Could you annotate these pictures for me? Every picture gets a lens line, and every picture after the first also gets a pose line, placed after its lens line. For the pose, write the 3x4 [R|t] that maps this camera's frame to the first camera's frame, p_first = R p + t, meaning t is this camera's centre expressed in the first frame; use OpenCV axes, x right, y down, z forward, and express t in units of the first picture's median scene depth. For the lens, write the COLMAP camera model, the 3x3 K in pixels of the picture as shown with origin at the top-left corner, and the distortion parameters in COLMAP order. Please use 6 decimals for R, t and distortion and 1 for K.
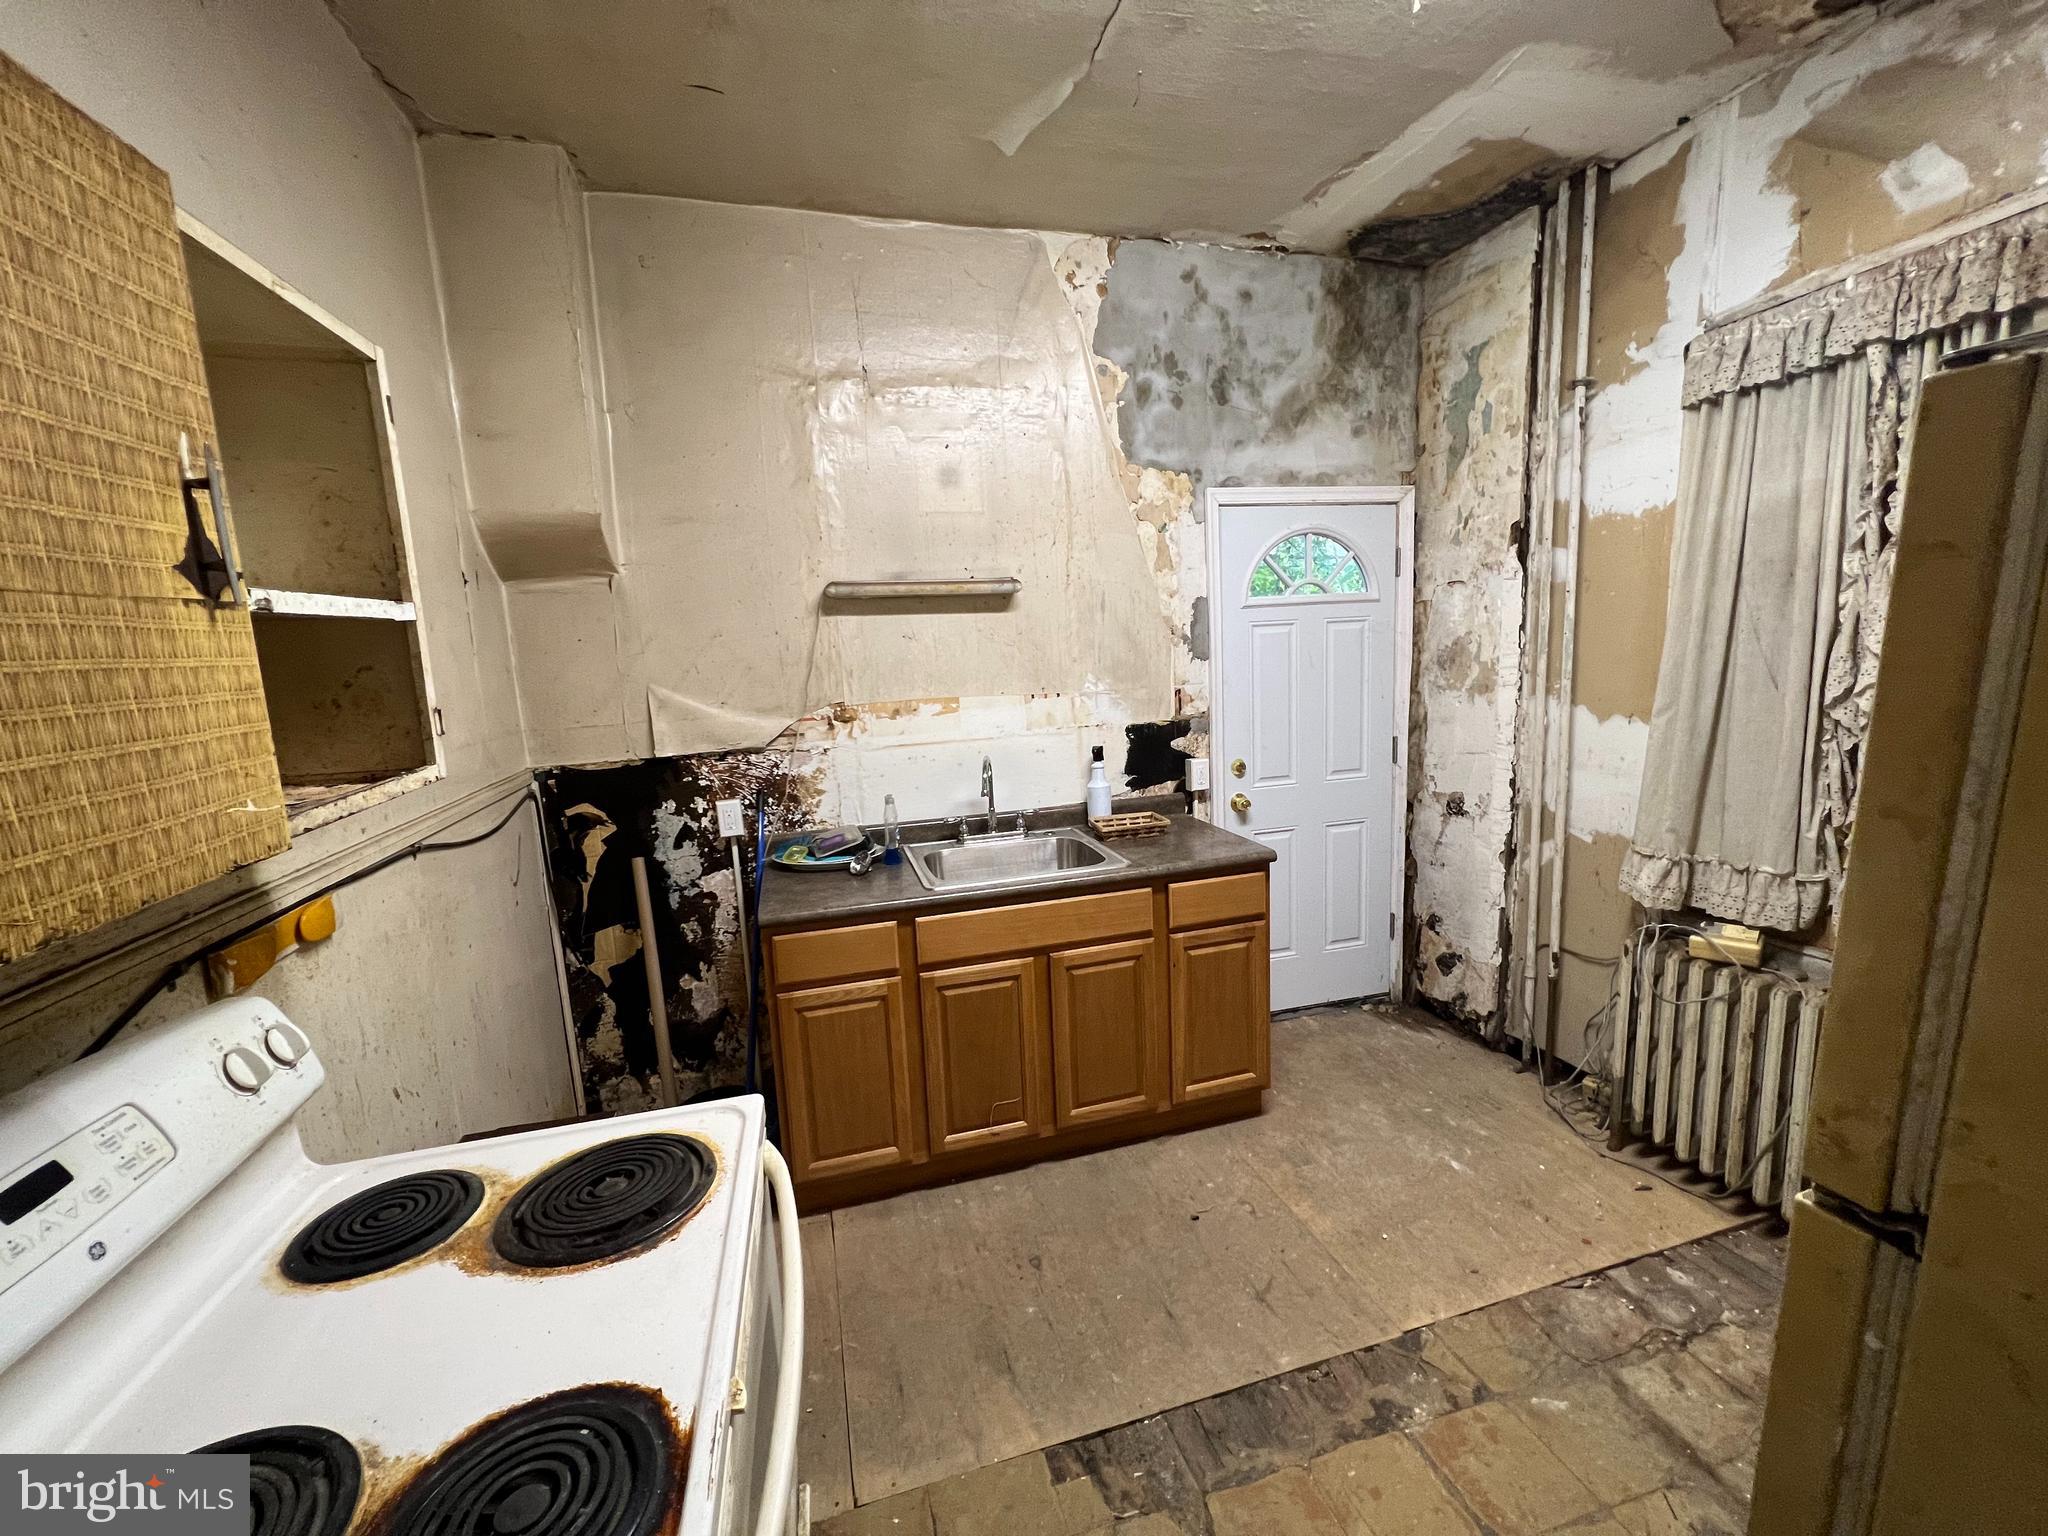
lens RADIAL K [[815.5, 0, 1022.1], [0, 815.5, 767.9], [0, 0, 1]] dist [0.000031, -0.000420]
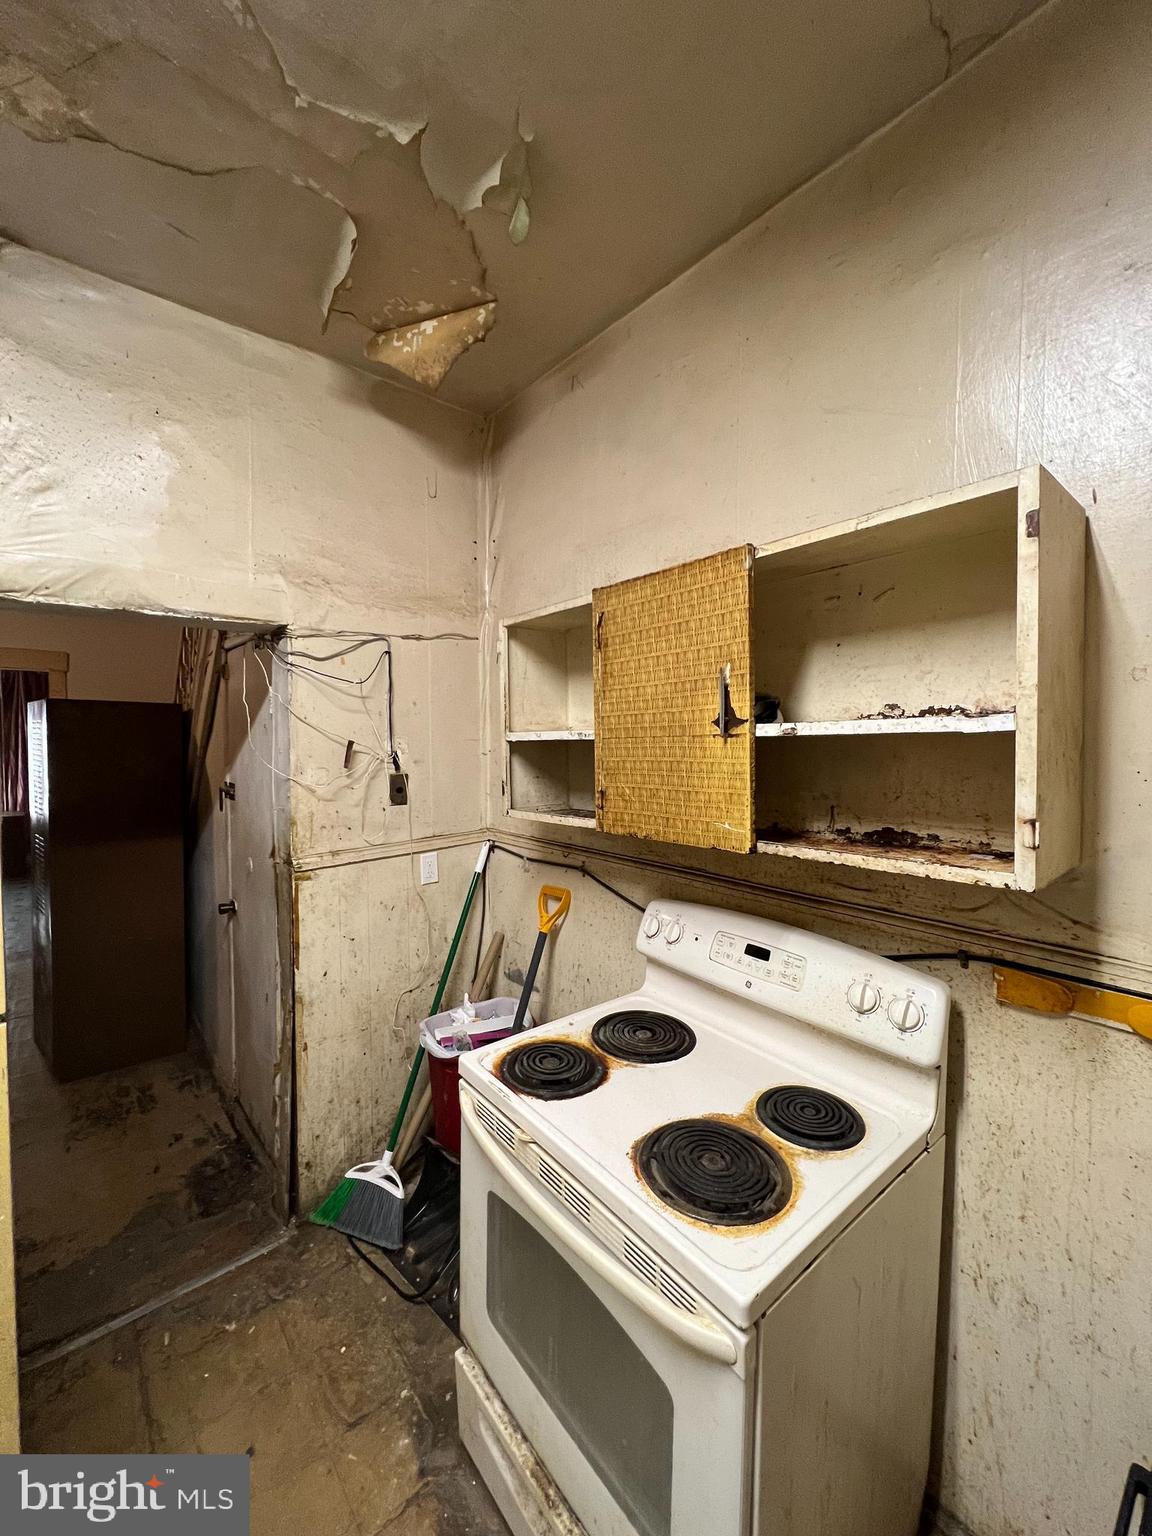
lens RADIAL K [[611.6, 0, 579.8], [0, 611.6, 764.9], [0, 0, 1]] dist [0.000031, -0.000420]
pose [[-0.901357, 0.063188, -0.428442, 0.028183], [-0.025175, 0.979981, 0.197494, -0.106997], [0.432344, 0.188799, -0.881722, 0.559825]]
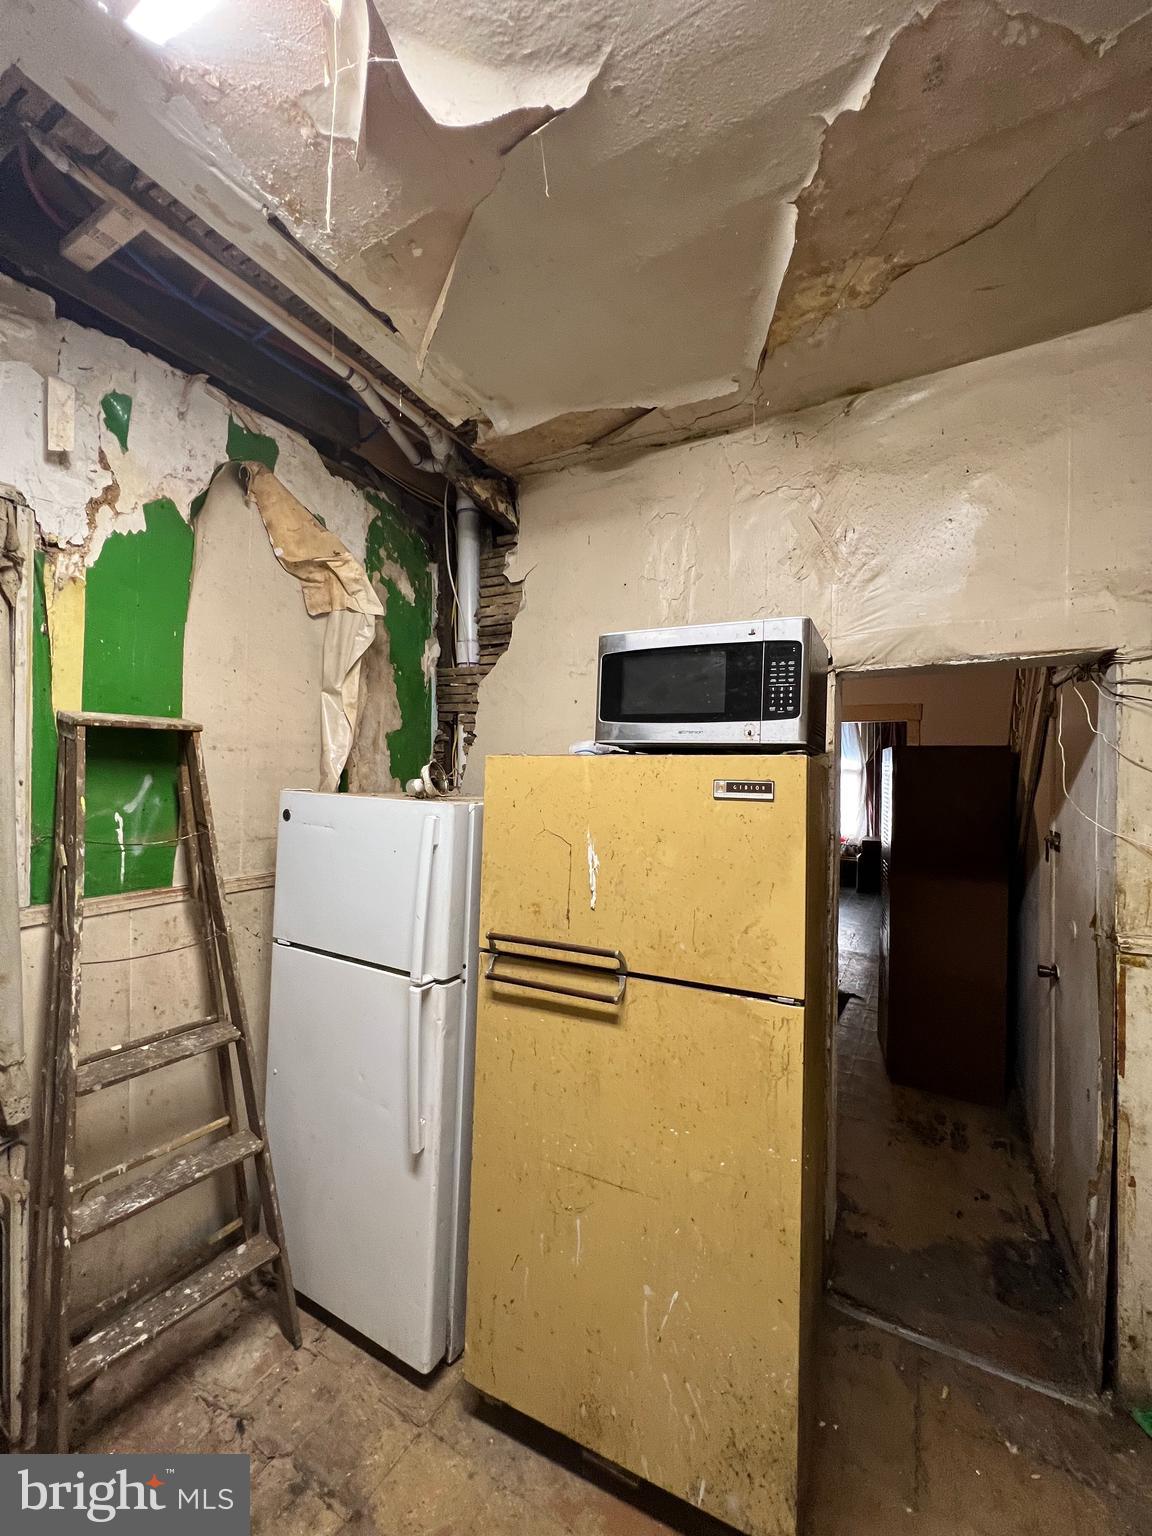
lens RADIAL K [[611.6, 0, 578.1], [0, 611.6, 764.4], [0, 0, 1]] dist [0.000031, -0.000420]
pose [[-0.710751, 0.045472, 0.701972, -0.041409], [0.125226, 0.990148, 0.062653, -0.110089], [-0.692208, 0.132435, -0.709443, 0.539276]]
